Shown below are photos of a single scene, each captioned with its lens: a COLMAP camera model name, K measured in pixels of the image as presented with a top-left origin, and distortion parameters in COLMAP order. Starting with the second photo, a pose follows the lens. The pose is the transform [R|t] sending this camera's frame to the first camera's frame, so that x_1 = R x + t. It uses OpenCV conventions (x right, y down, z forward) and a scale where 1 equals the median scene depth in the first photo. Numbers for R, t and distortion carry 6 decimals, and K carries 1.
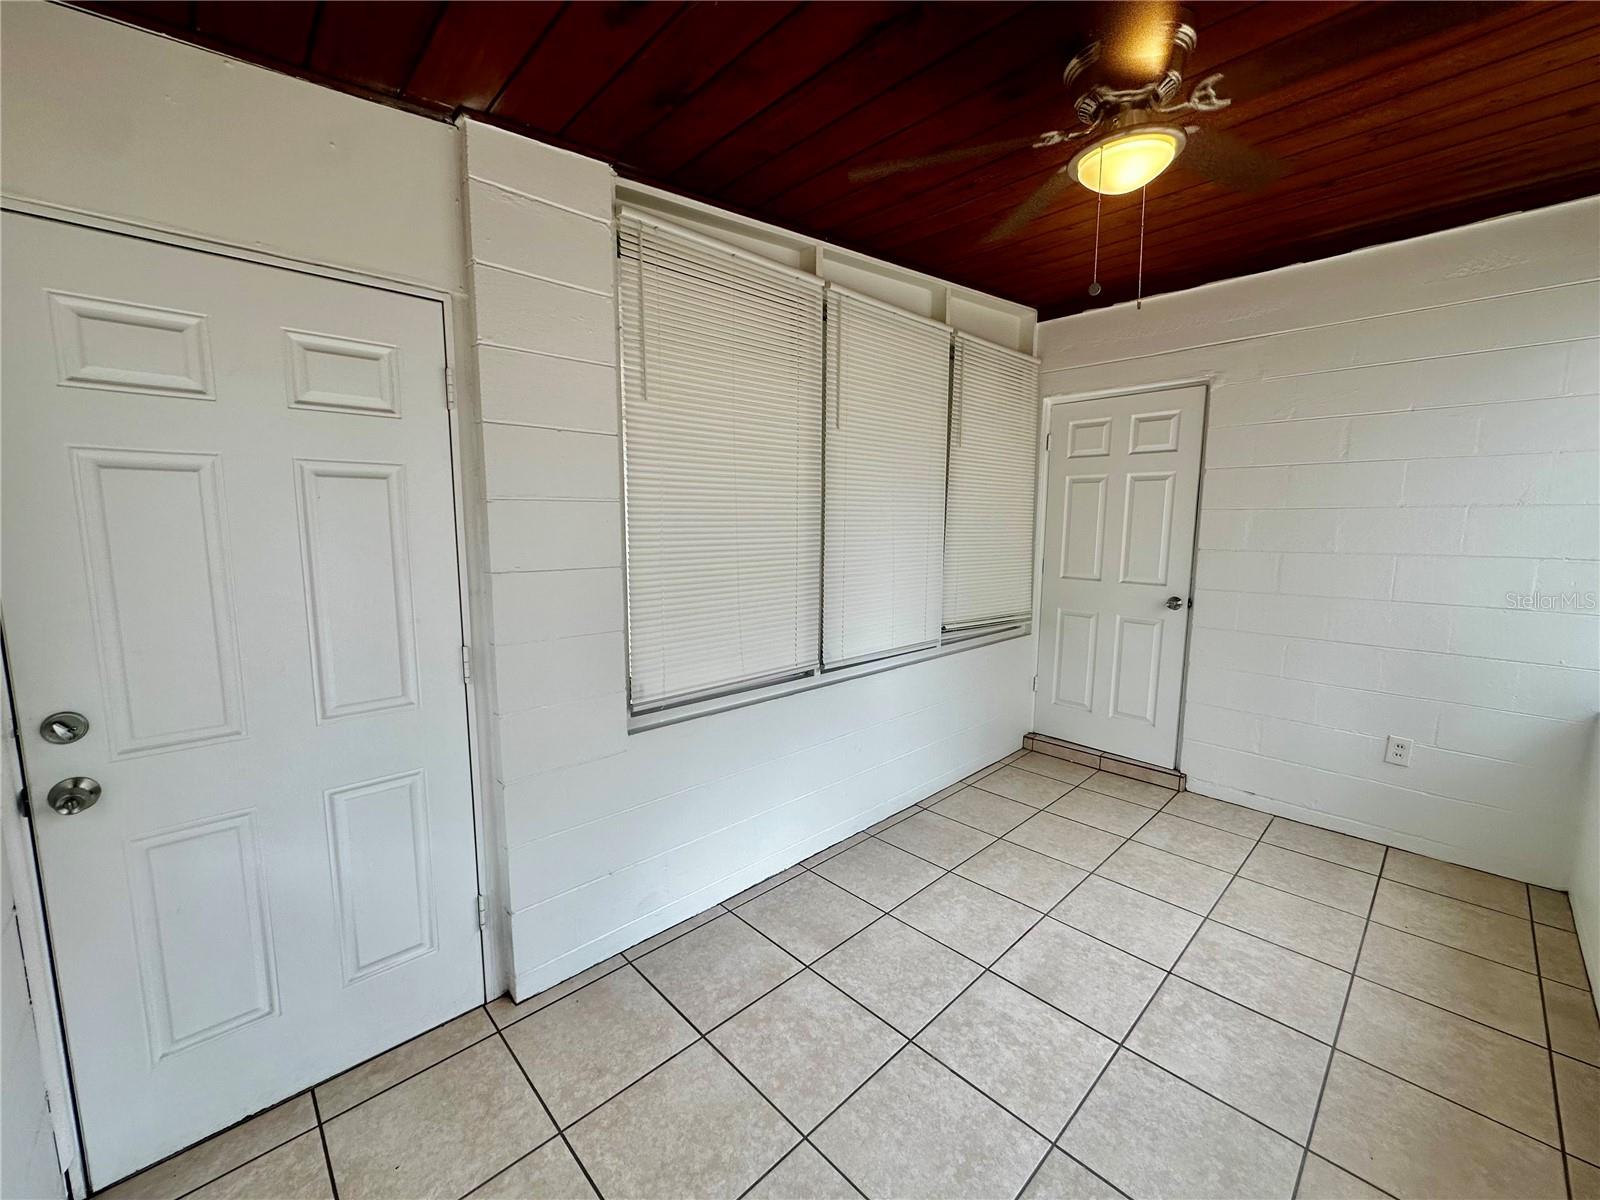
lens RADIAL K [[641.9, 0, 799.5], [0, 641.9, 599.7], [0, 0, 1]] dist [0.000305, 0.000216]
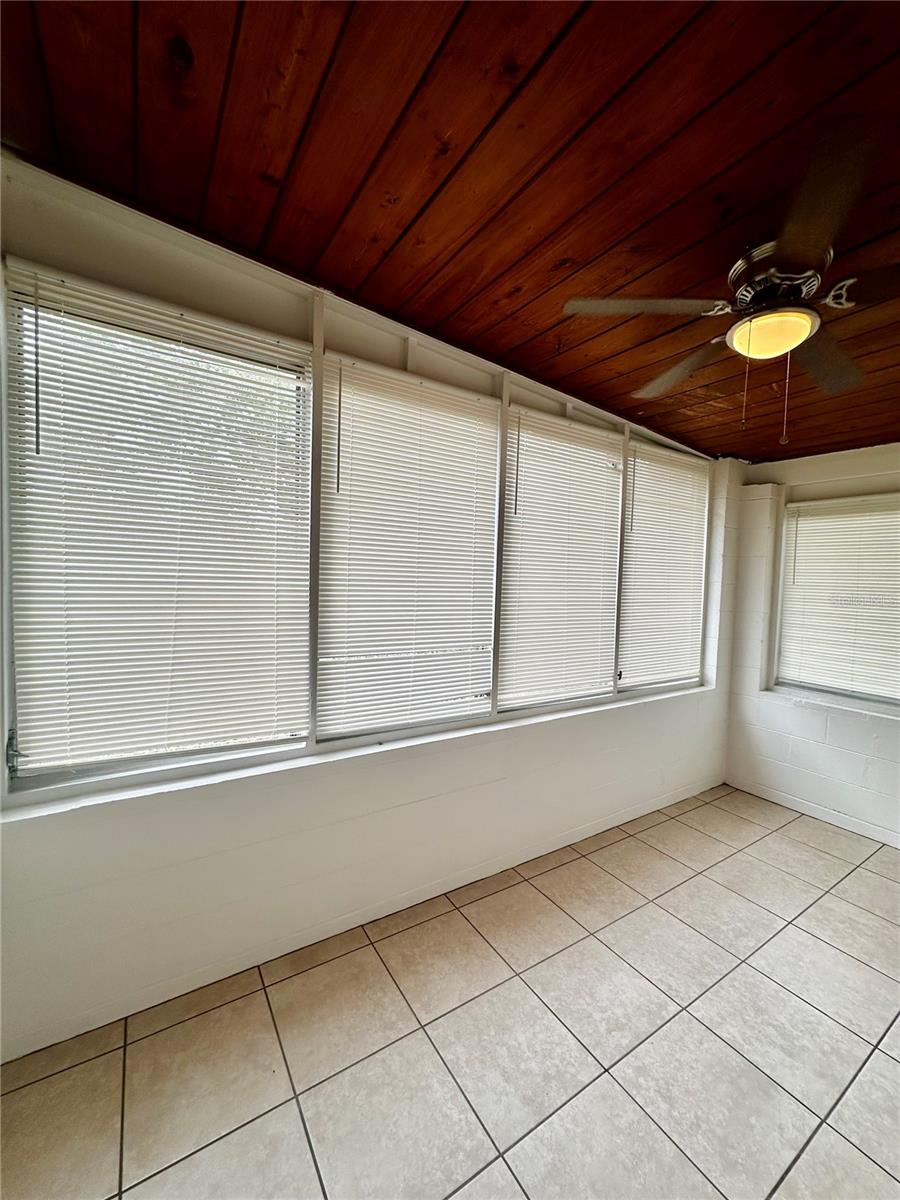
lens RADIAL K [[481.4, 0, 449.9], [0, 481.4, 599.1], [0, 0, 1]] dist [0.000305, 0.000216]
pose [[-0.981159, -0.047530, 0.187265, 0.740817], [-0.014224, 0.984407, 0.175328, -0.240723], [-0.192678, 0.169361, -0.966536, 1.703367]]
